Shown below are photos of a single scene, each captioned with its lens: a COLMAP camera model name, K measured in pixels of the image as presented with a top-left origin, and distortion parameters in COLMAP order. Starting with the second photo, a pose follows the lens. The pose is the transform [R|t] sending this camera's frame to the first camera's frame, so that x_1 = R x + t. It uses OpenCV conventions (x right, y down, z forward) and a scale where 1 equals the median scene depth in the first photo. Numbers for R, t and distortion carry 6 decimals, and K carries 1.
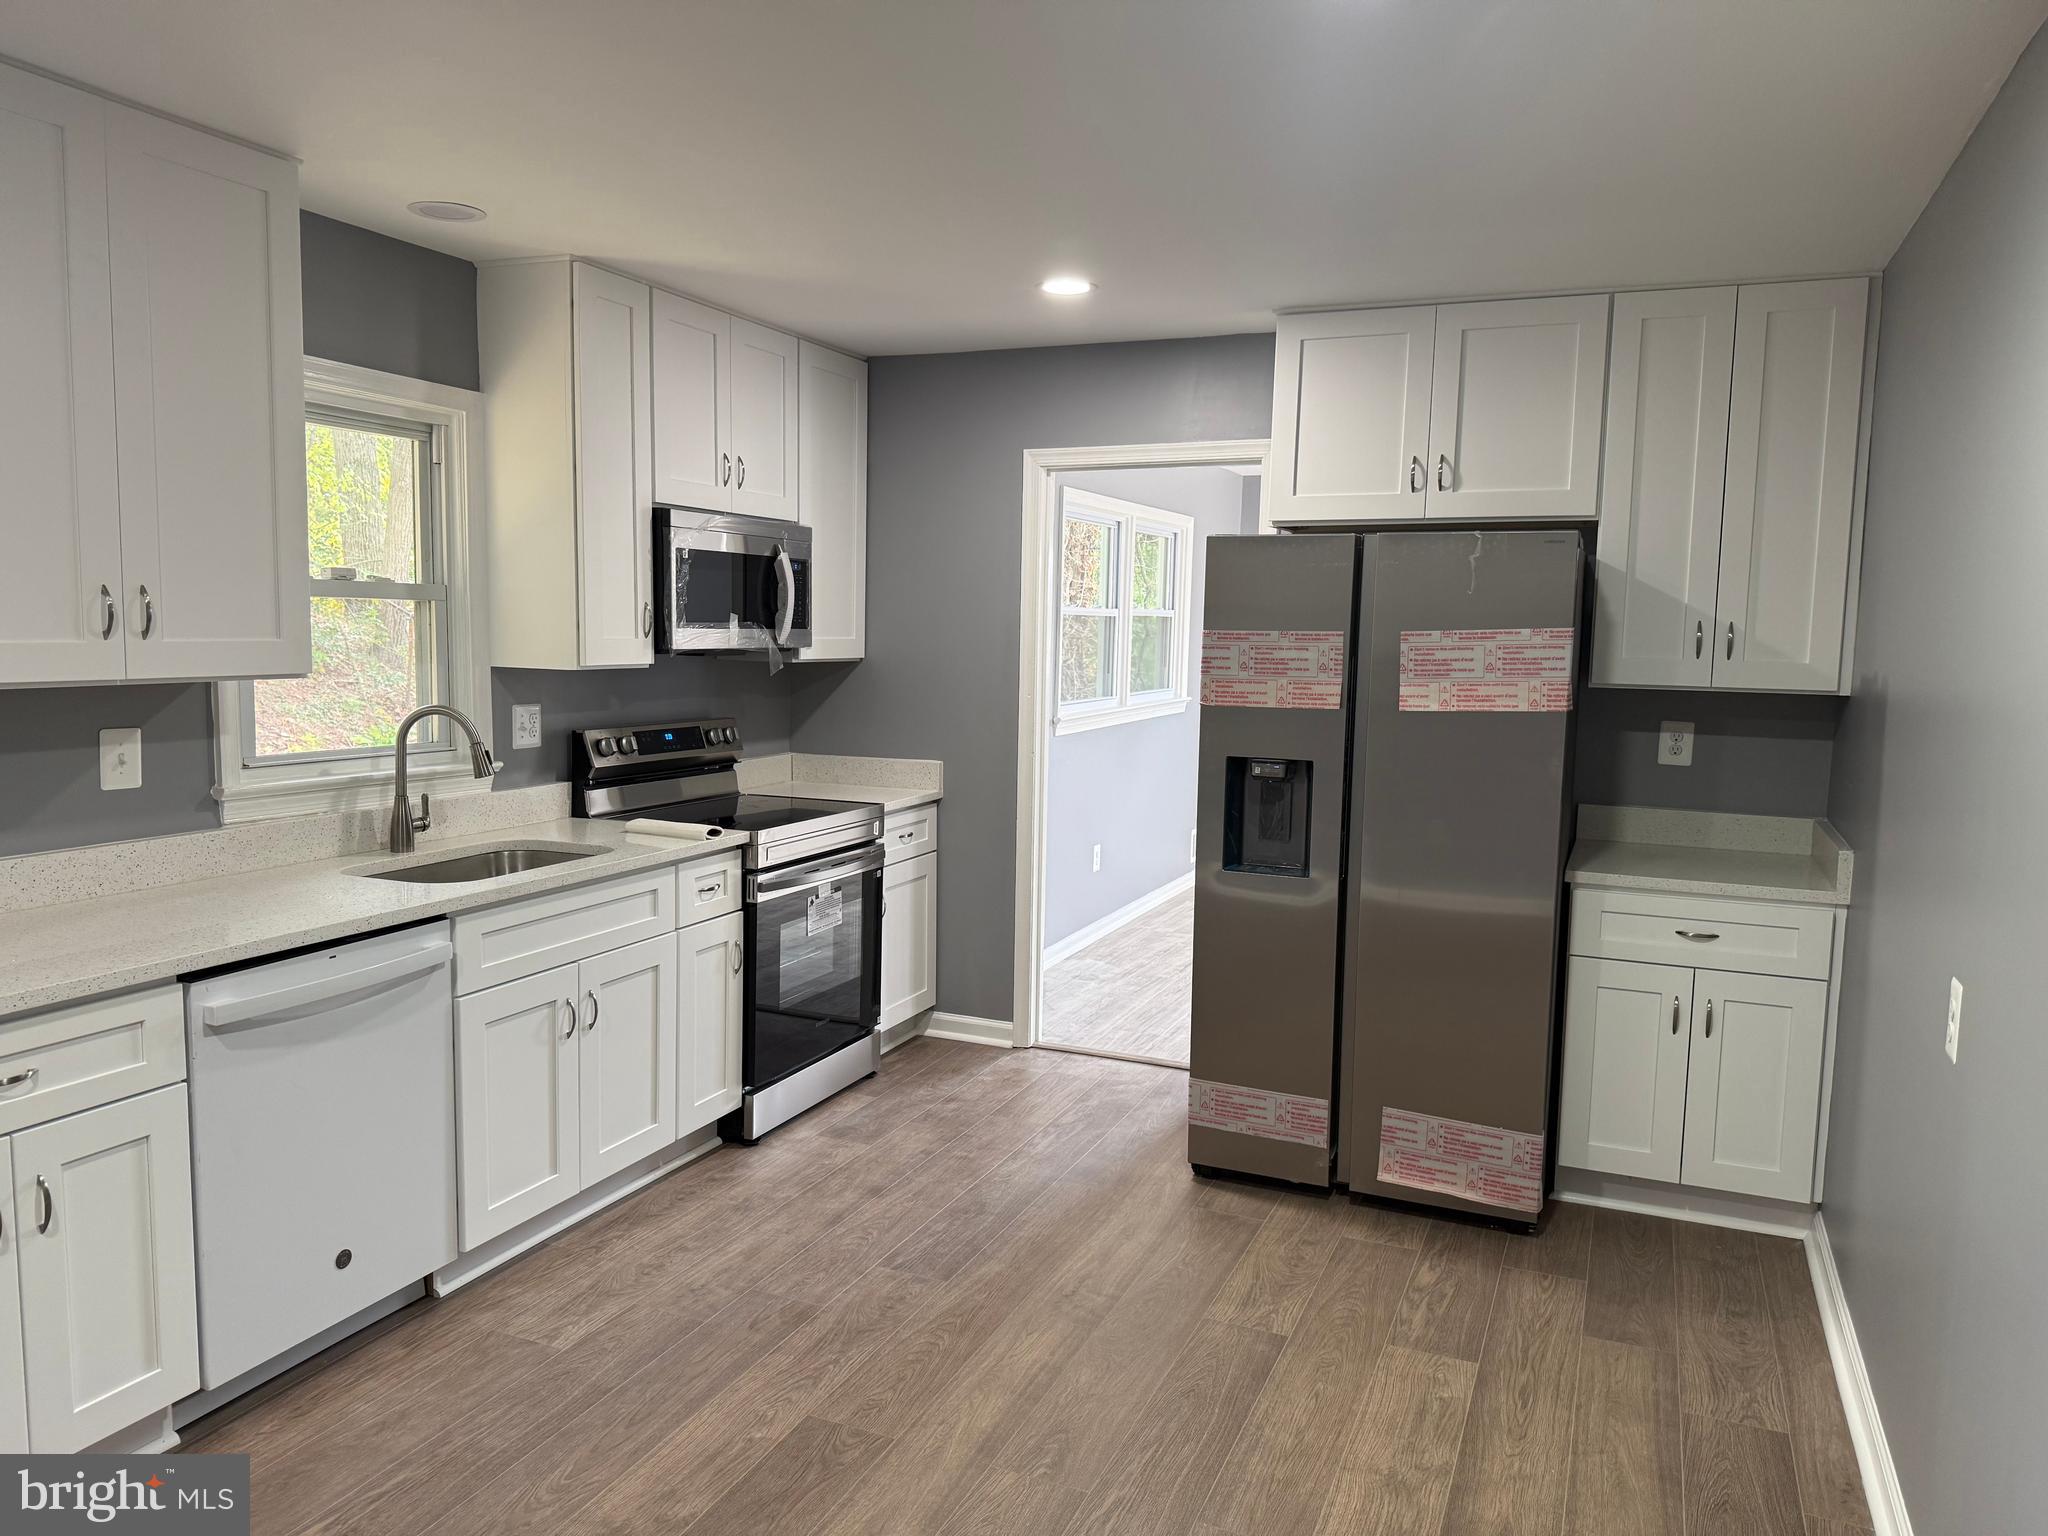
lens RADIAL K [[1436.8, 0, 1025.2], [0, 1436.8, 776.4], [0, 0, 1]] dist [0.074012, -0.093253]
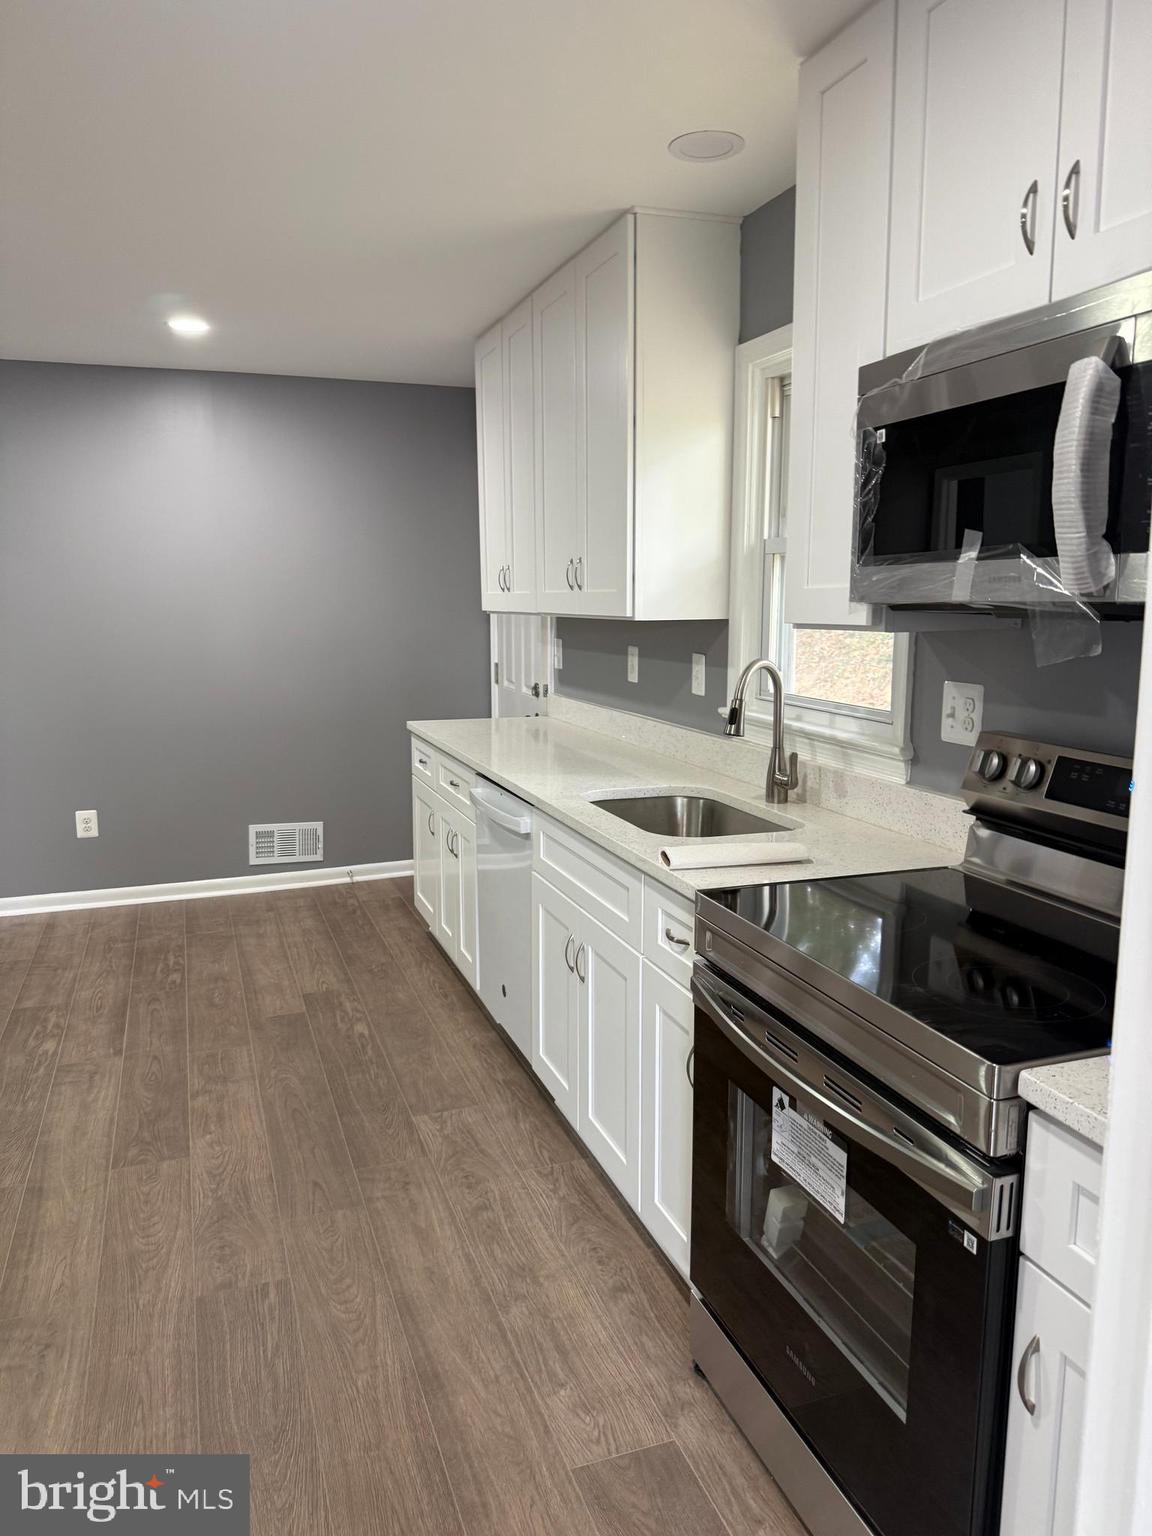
lens RADIAL K [[1077.6, 0, 561.1], [0, 1077.6, 763.6], [0, 0, 1]] dist [0.074012, -0.093253]
pose [[-0.739120, 0.093805, -0.667010, 0.187867], [-0.076273, 0.972230, 0.221248, -0.133821], [0.669241, 0.214403, -0.711440, 1.467436]]
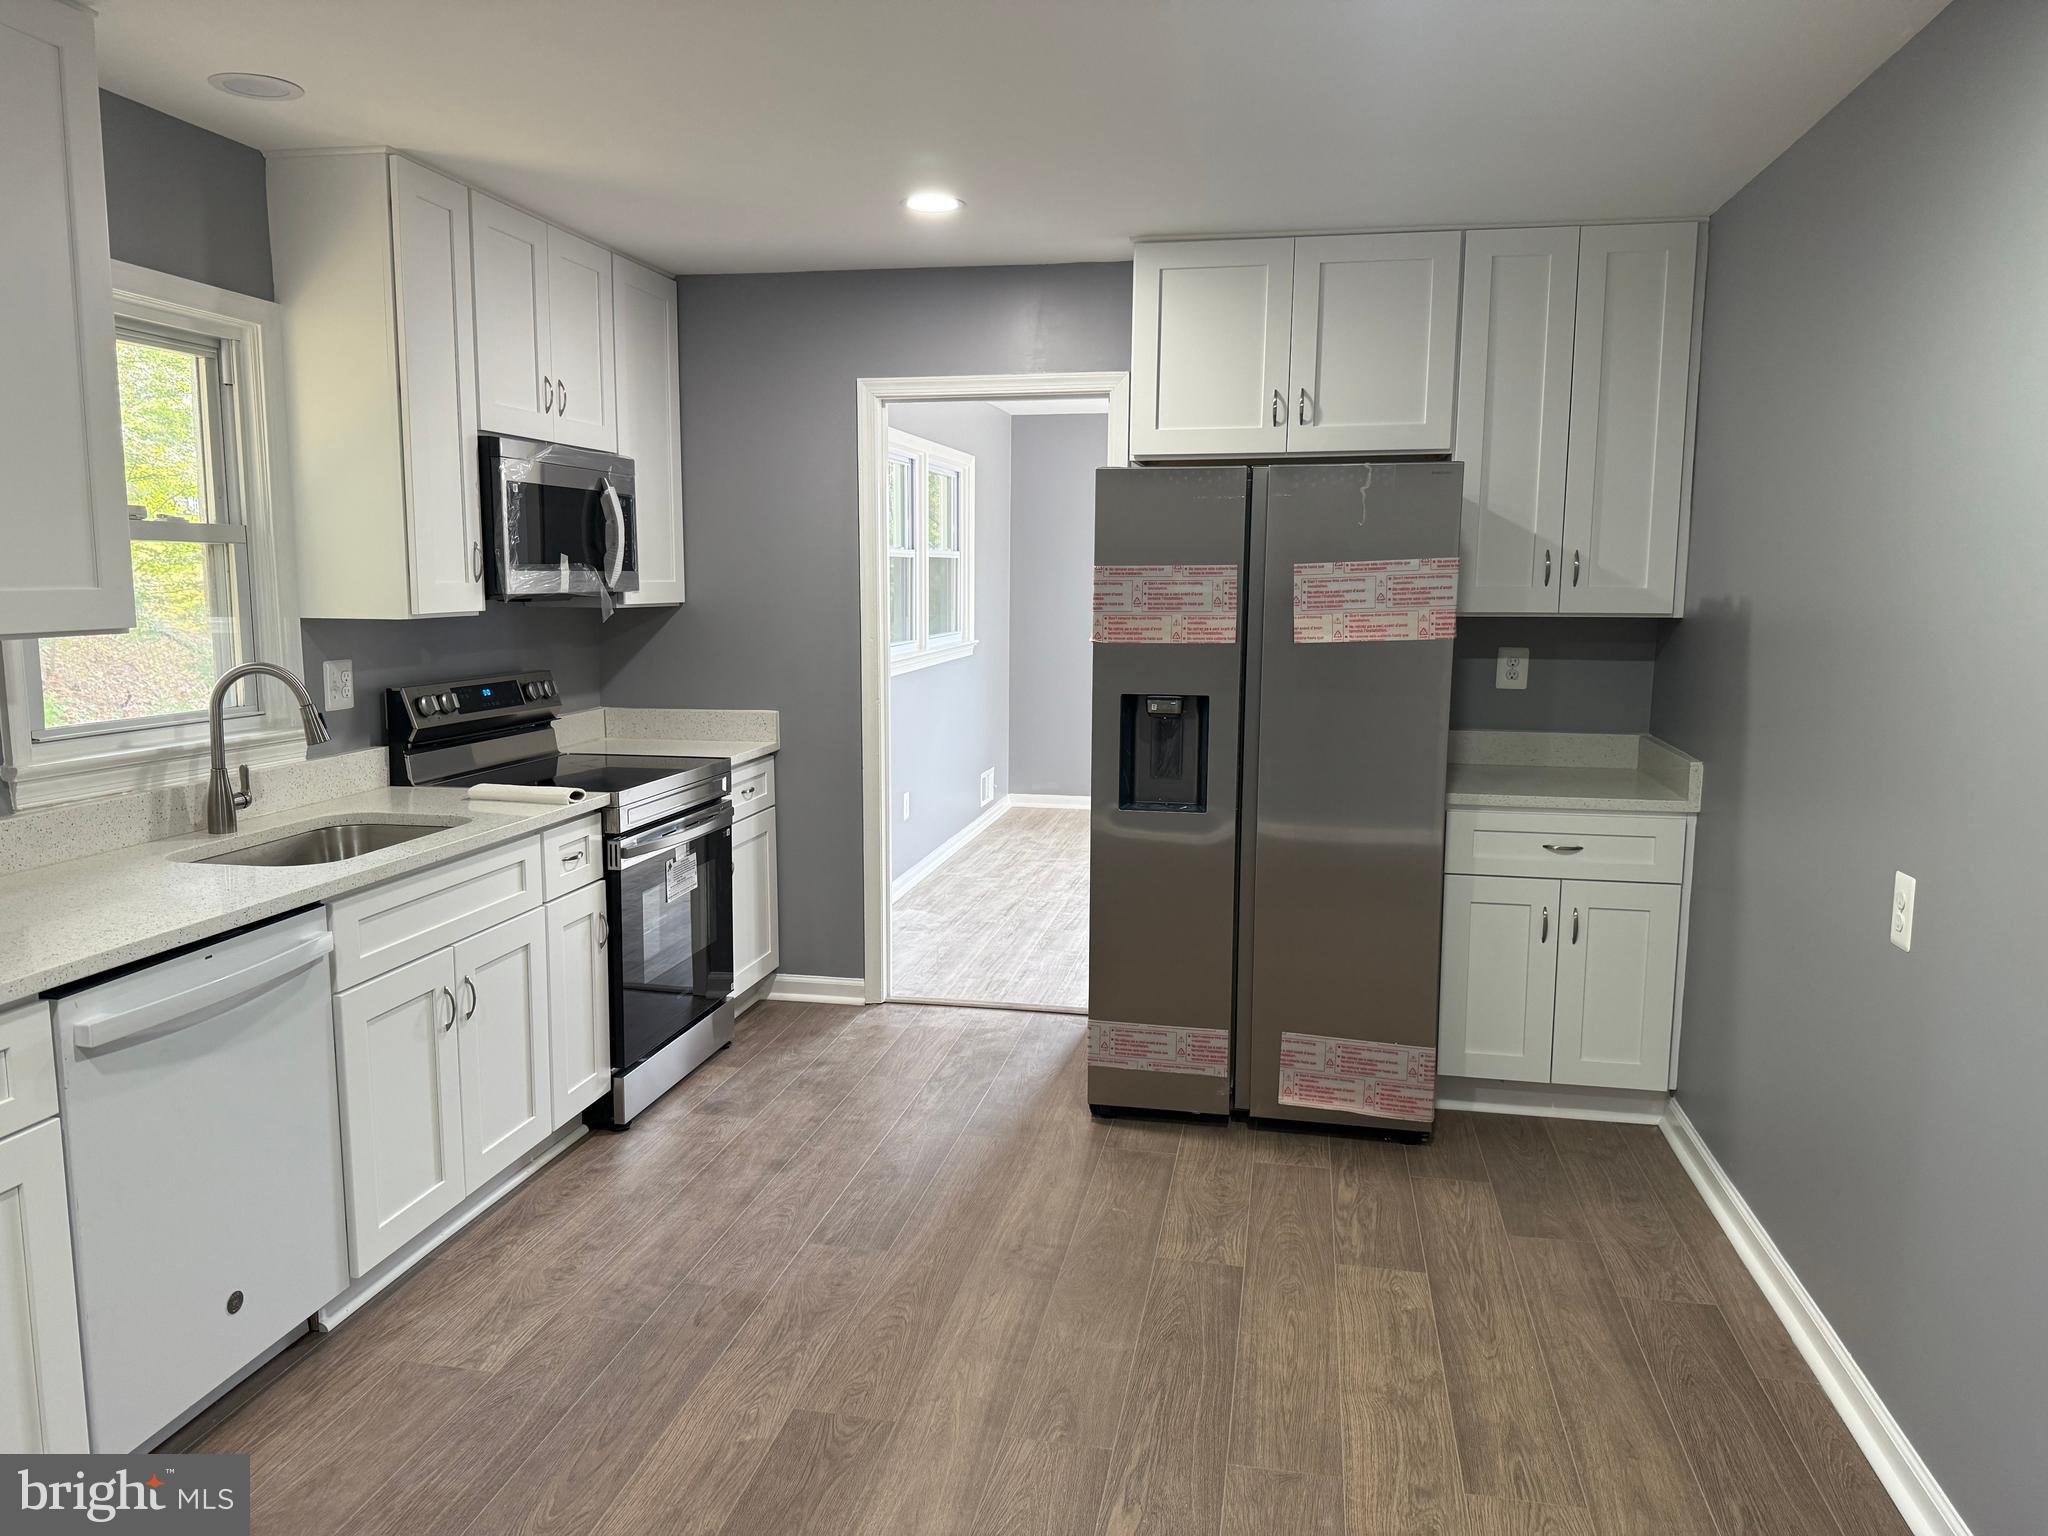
lens RADIAL K [[1436.8, 0, 1015.8], [0, 1436.8, 772.8], [0, 0, 1]] dist [0.074012, -0.093253]
pose [[0.978481, -0.043174, 0.201771, -0.141067], [0.036197, 0.998616, 0.038146, -0.000305], [-0.203138, -0.030022, 0.978690, 0.051958]]
